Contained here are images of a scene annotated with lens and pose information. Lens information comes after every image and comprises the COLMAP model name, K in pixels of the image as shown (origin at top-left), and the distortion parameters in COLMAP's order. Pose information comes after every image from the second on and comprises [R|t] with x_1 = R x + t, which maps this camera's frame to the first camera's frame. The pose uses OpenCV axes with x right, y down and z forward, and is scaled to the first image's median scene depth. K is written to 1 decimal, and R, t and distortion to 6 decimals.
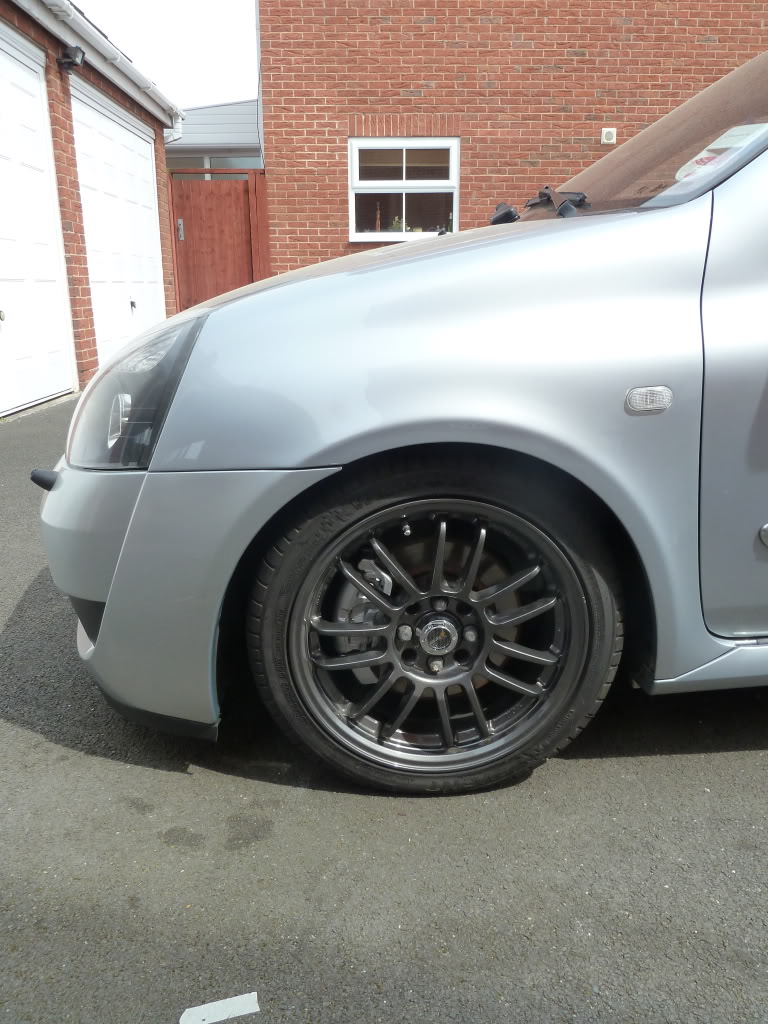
lens RADIAL K [[761.8, 0, 377.1], [0, 761.8, 512.6], [0, 0, 1]] dist [-0.032578, 0.002896]
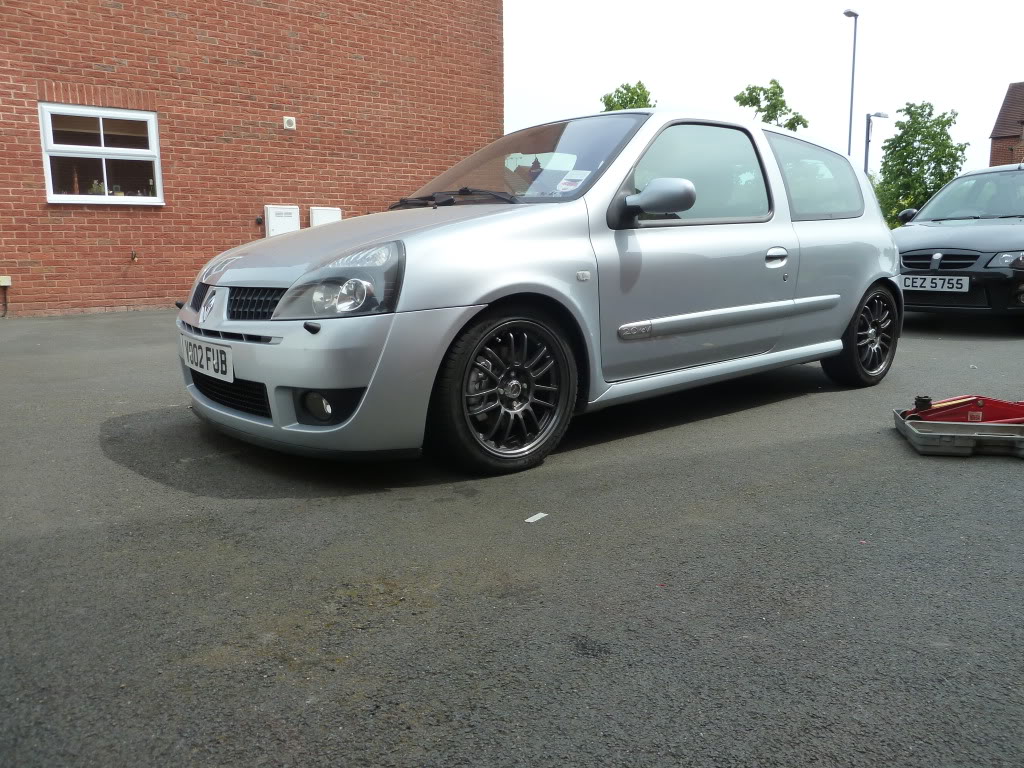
lens RADIAL K [[761.8, 0, 514.9], [0, 761.8, 376.2], [0, 0, 1]] dist [-0.032578, 0.002896]
pose [[0.791468, -0.100697, 0.602859, -0.174939], [0.177583, 0.981672, -0.069169, 0.040870], [-0.584845, 0.161802, 0.794844, -0.098060]]
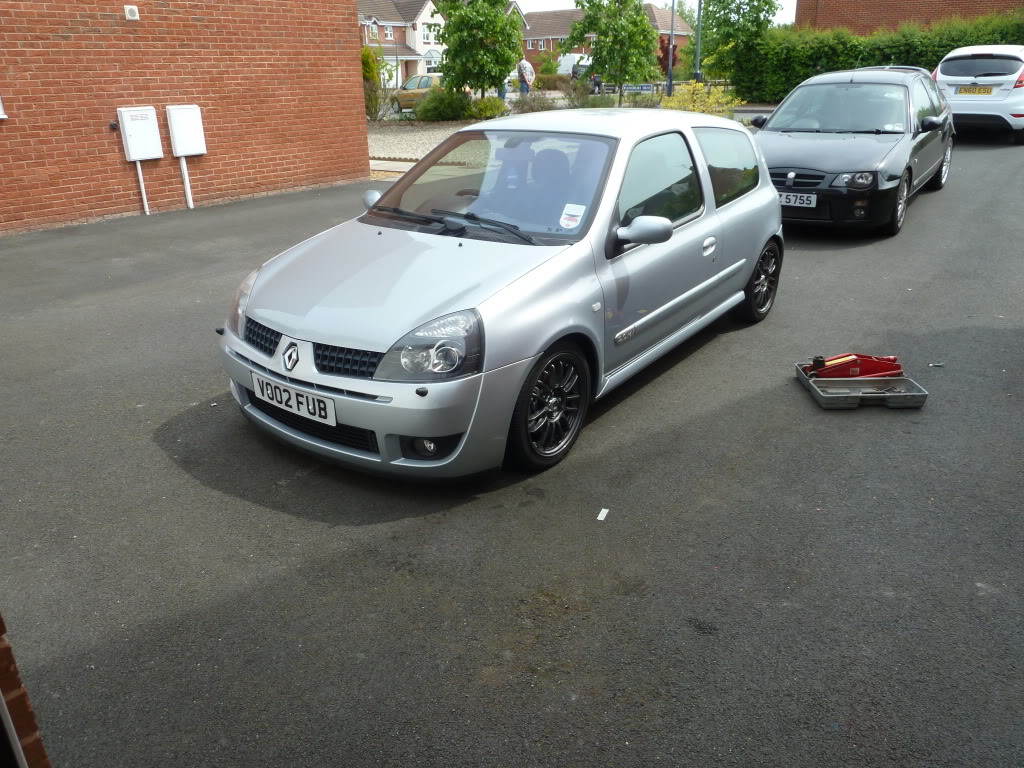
lens RADIAL K [[761.8, 0, 514.4], [0, 761.8, 378.0], [0, 0, 1]] dist [-0.032578, 0.002896]
pose [[0.626521, -0.297104, 0.720556, -0.285535], [0.239172, 0.953178, 0.185061, -0.066306], [-0.741801, 0.056393, 0.668245, -0.104251]]
